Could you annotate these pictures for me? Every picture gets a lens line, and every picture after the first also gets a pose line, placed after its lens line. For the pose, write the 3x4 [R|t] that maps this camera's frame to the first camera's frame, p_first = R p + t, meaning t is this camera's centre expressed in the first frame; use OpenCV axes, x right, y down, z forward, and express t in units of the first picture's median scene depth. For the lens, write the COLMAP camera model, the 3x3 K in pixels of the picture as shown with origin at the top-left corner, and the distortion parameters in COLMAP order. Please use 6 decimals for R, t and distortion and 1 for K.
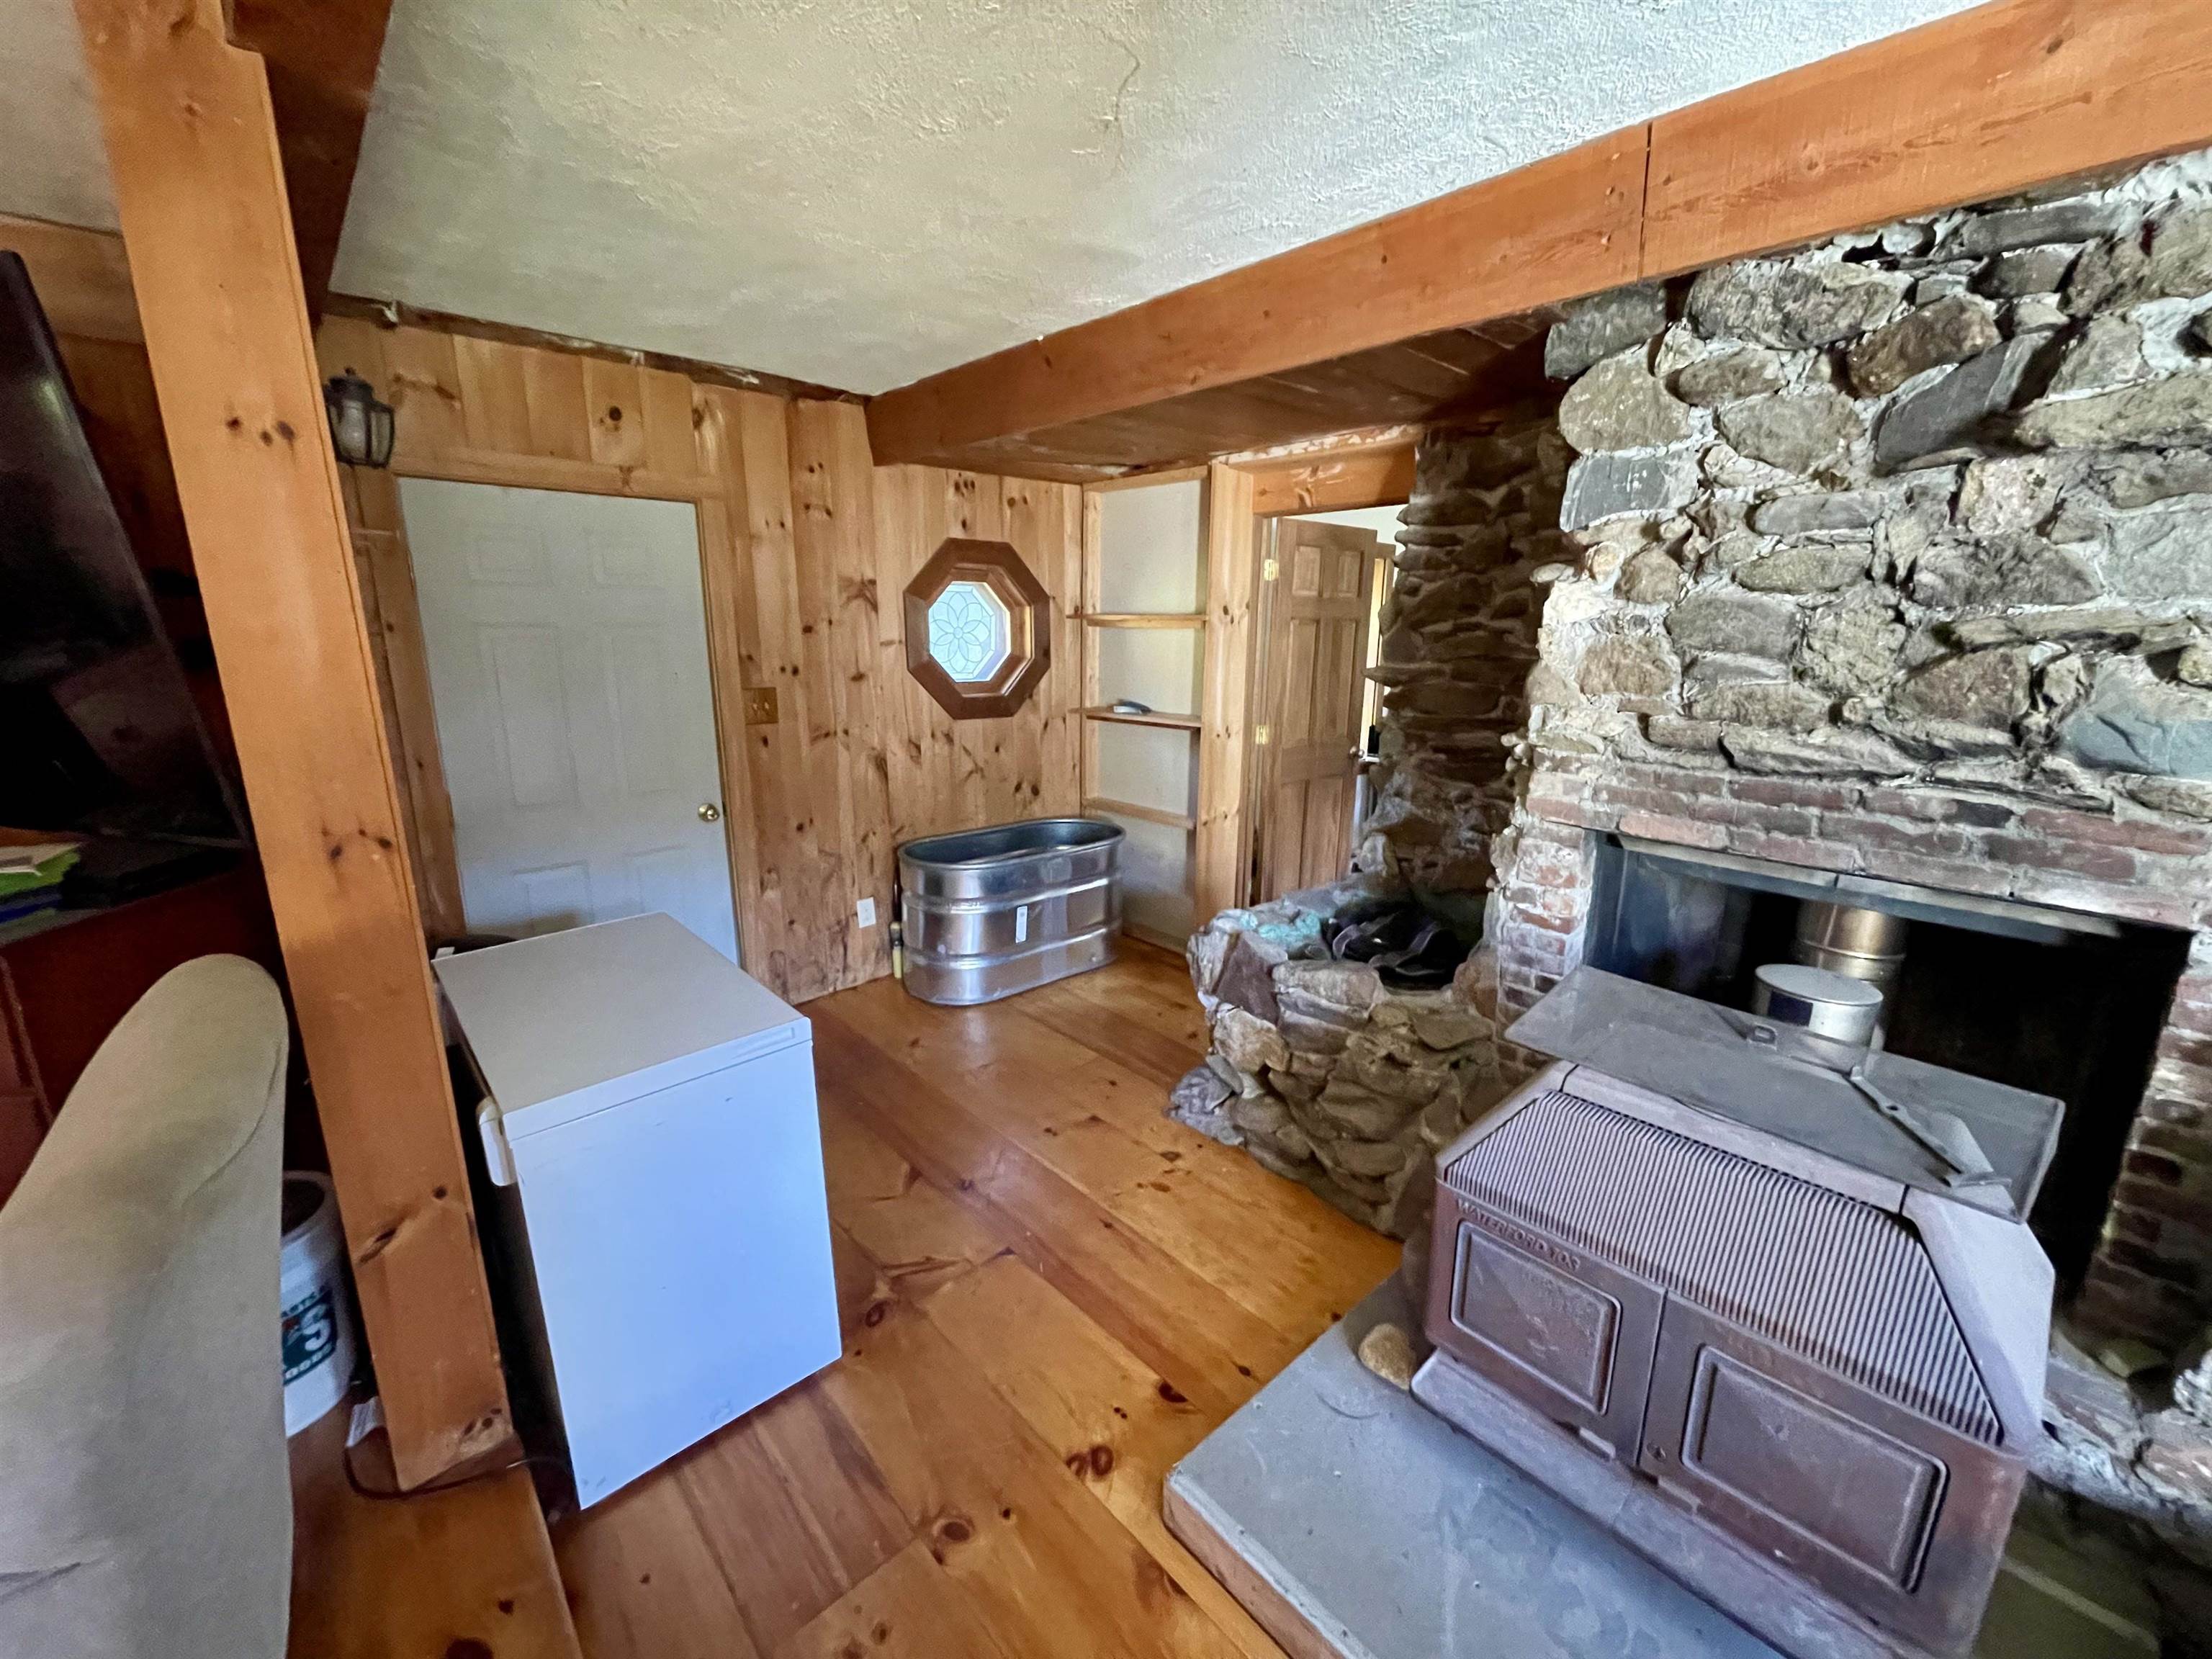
lens RADIAL K [[888.5, 0, 1103.0], [0, 888.5, 827.2], [0, 0, 1]] dist [0.000414, -0.000563]
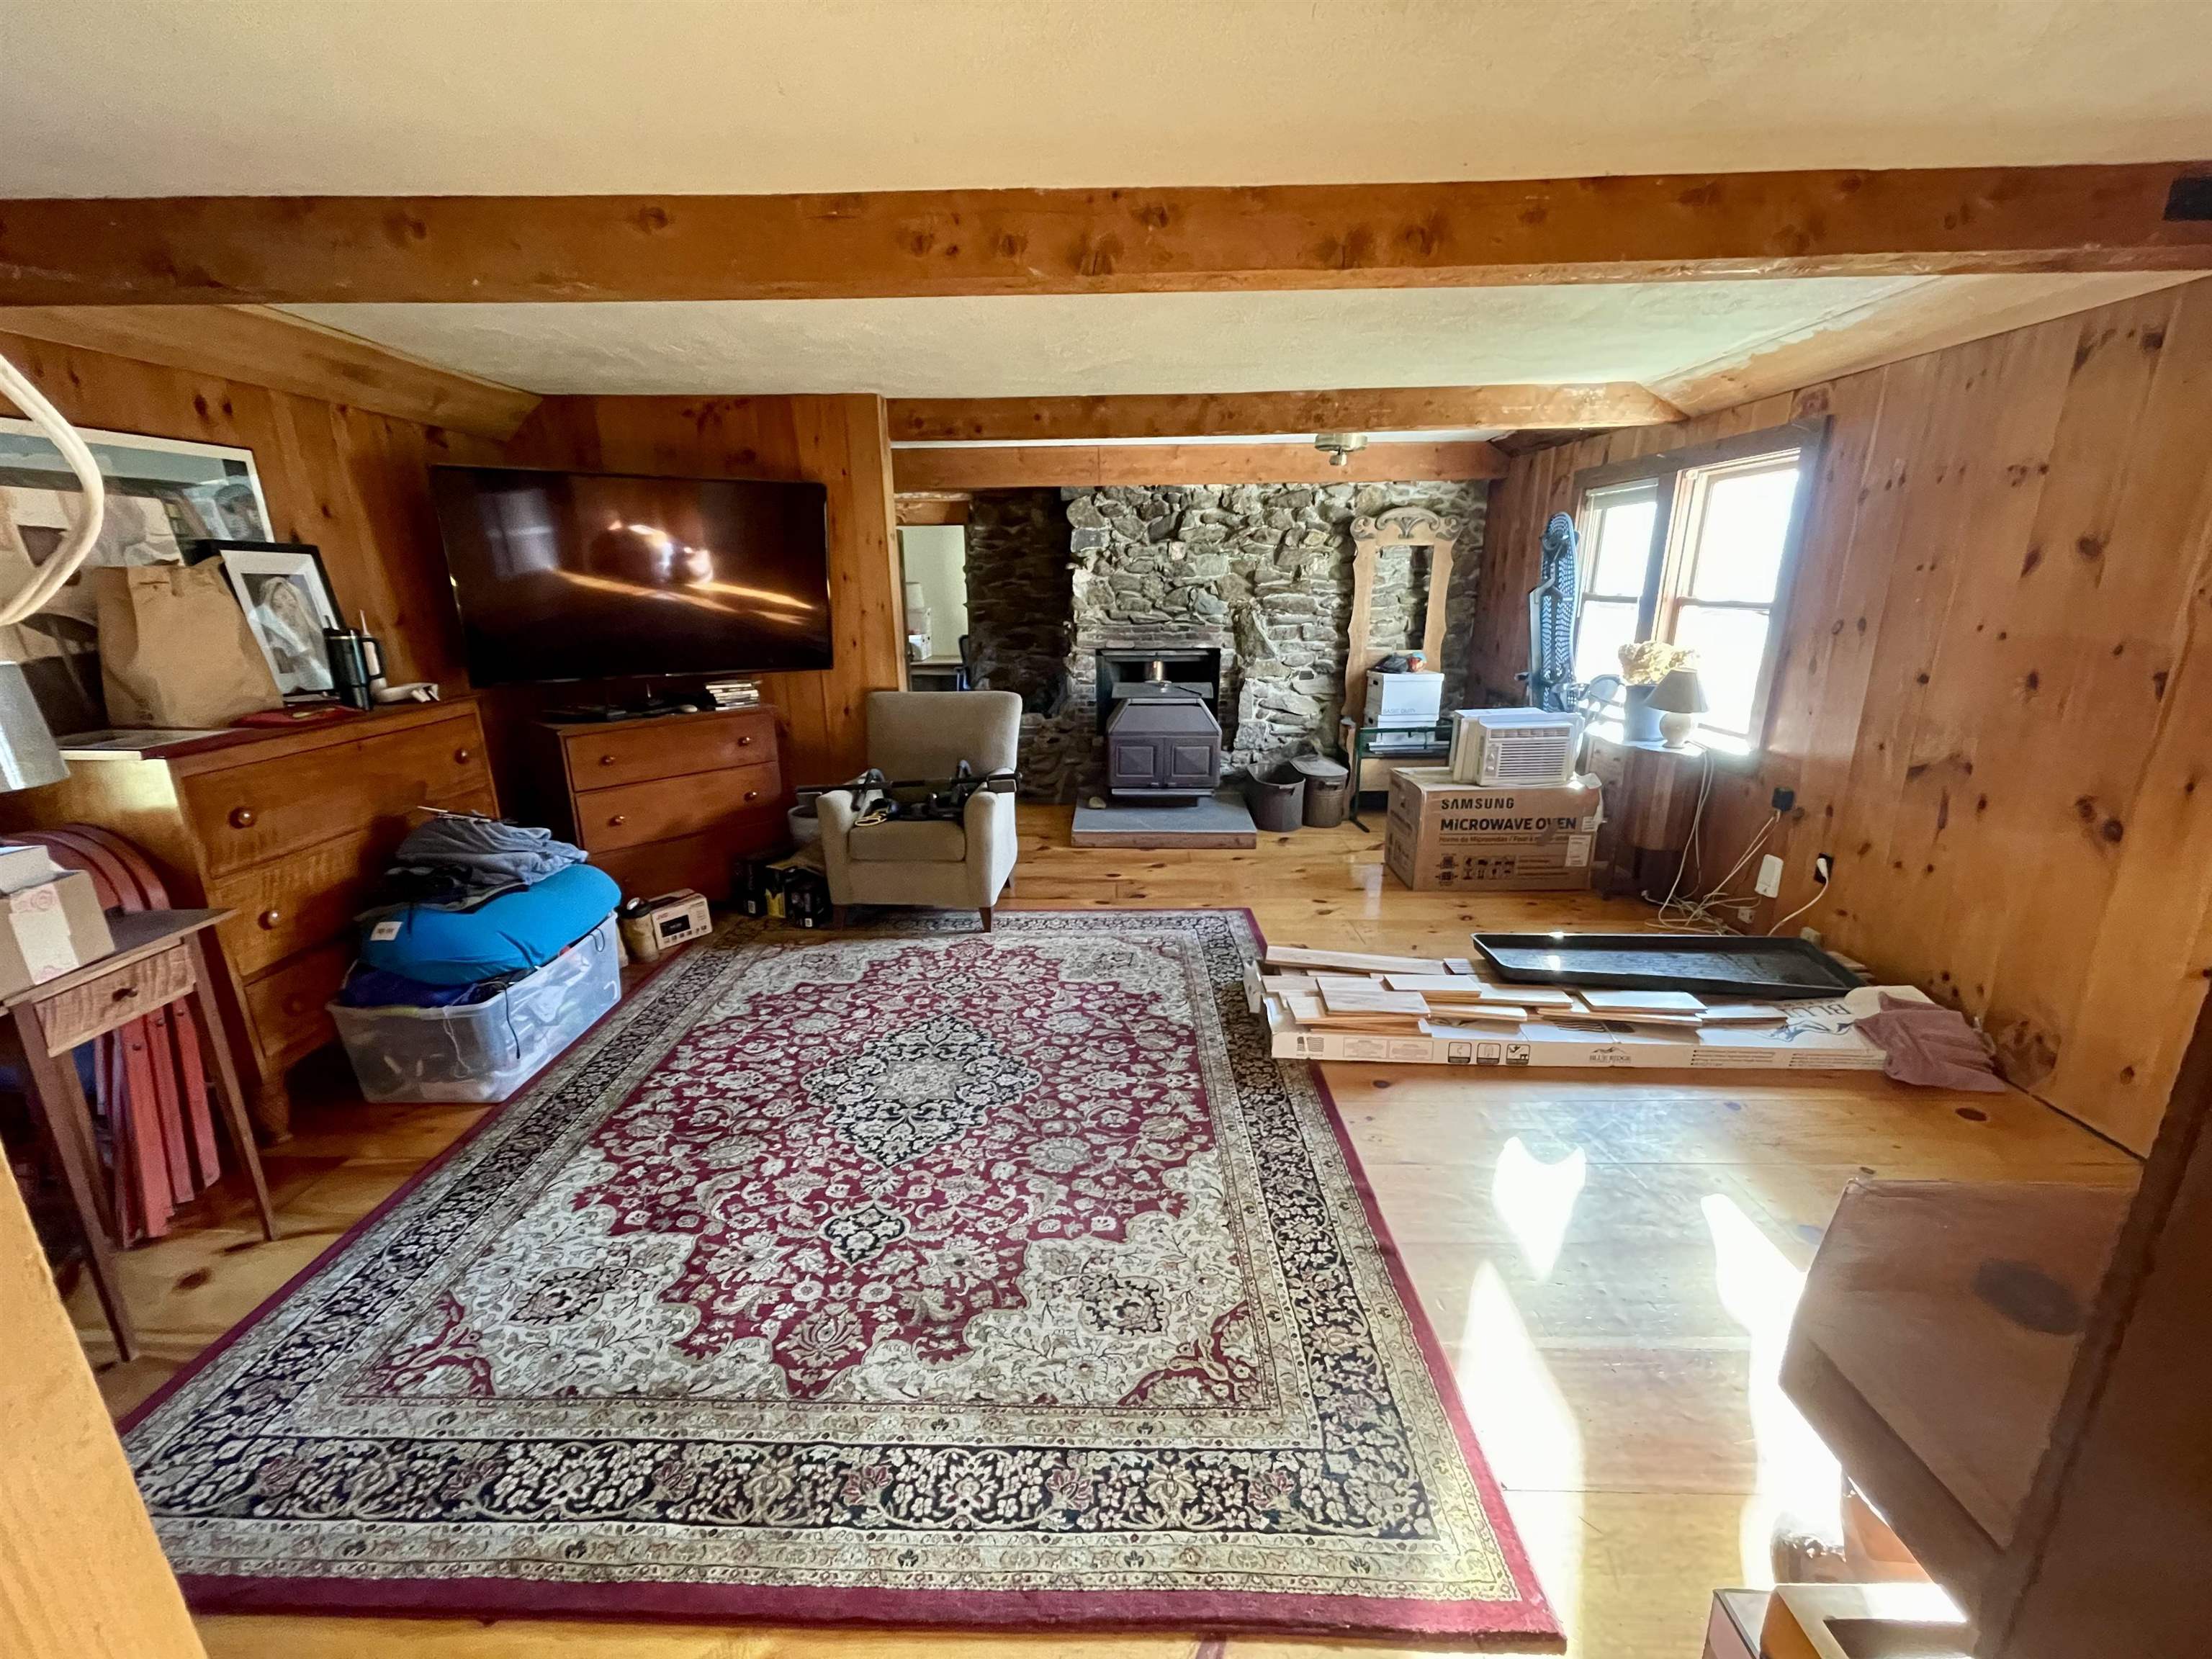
lens RADIAL K [[888.5, 0, 1097.8], [0, 888.5, 836.8], [0, 0, 1]] dist [0.000414, -0.000563]
pose [[0.677477, -0.211304, 0.704539, -2.022907], [0.173707, 0.976716, 0.125901, 0.288146], [-0.714738, 0.037088, 0.698408, -1.315701]]
